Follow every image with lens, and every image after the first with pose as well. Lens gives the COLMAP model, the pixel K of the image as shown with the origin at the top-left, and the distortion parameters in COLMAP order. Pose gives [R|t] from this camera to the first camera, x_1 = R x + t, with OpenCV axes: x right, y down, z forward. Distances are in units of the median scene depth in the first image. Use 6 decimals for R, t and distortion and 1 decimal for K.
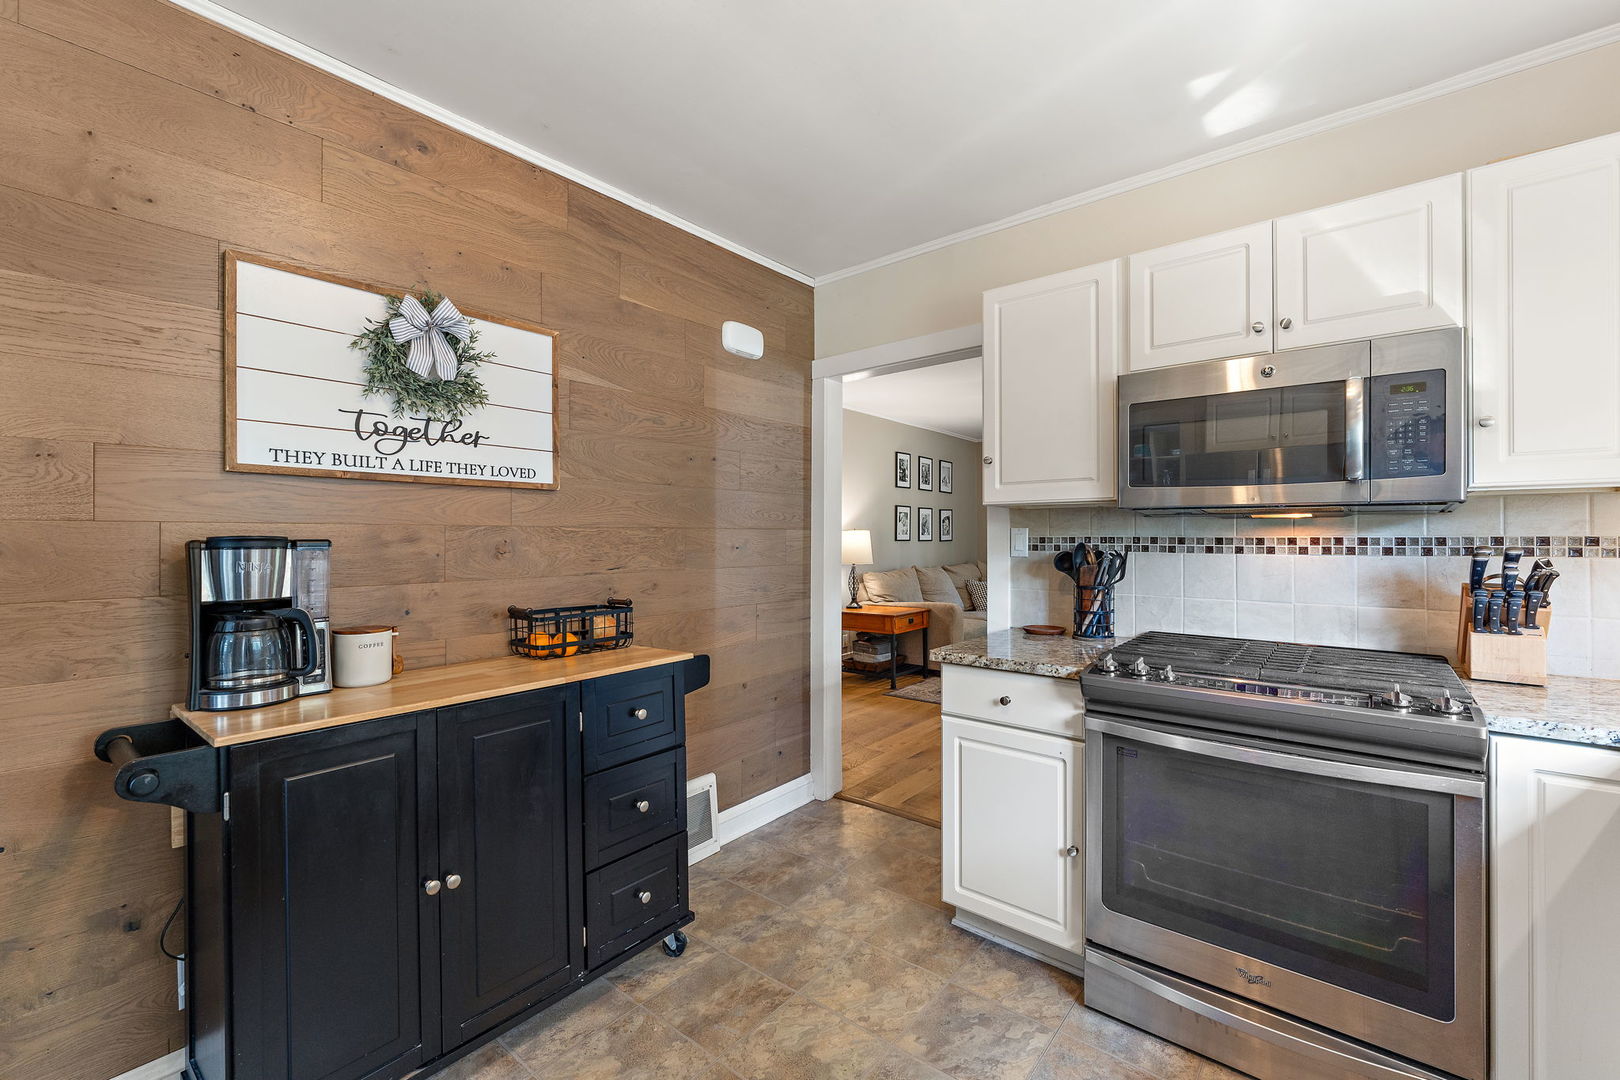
lens RADIAL K [[676.0, 0, 806.7], [0, 676.0, 536.1], [0, 0, 1]] dist [-0.000428, 0.000023]
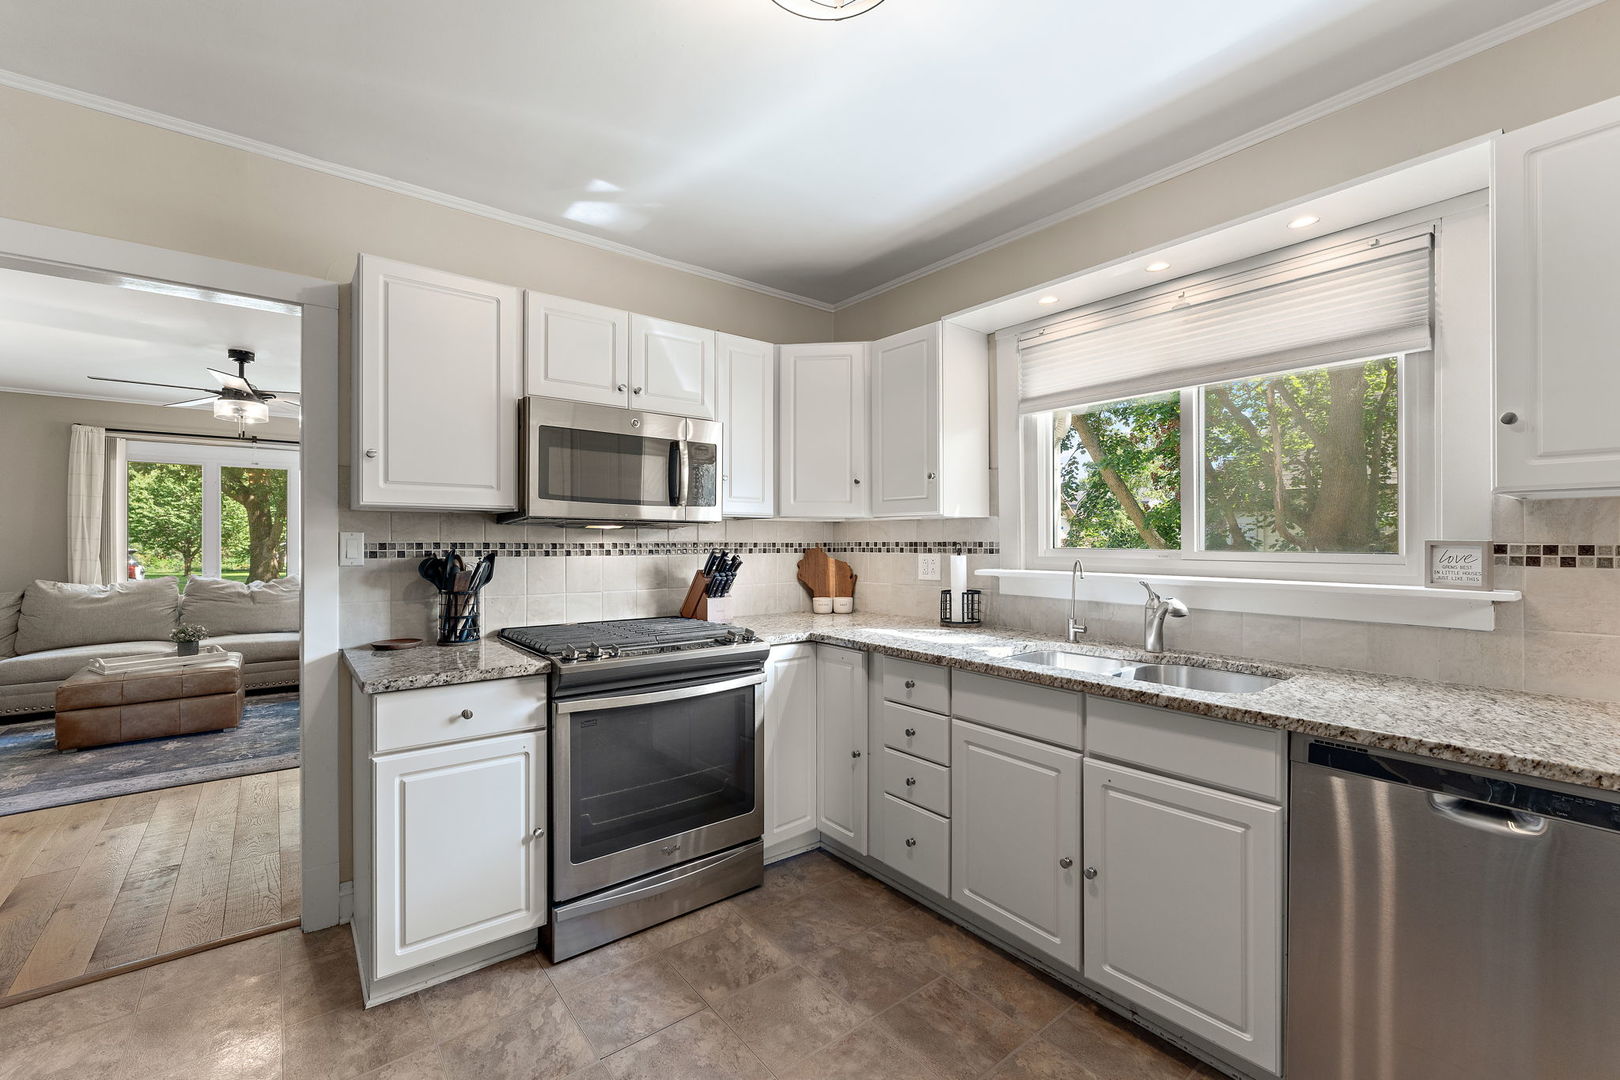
lens RADIAL K [[676.0, 0, 812.0], [0, 676.0, 539.6], [0, 0, 1]] dist [-0.000428, 0.000023]
pose [[0.202067, 0.003659, 0.979365, -0.531380], [-0.001304, 0.999993, -0.003467, -0.000542], [-0.979371, -0.000577, 0.202070, 0.322397]]
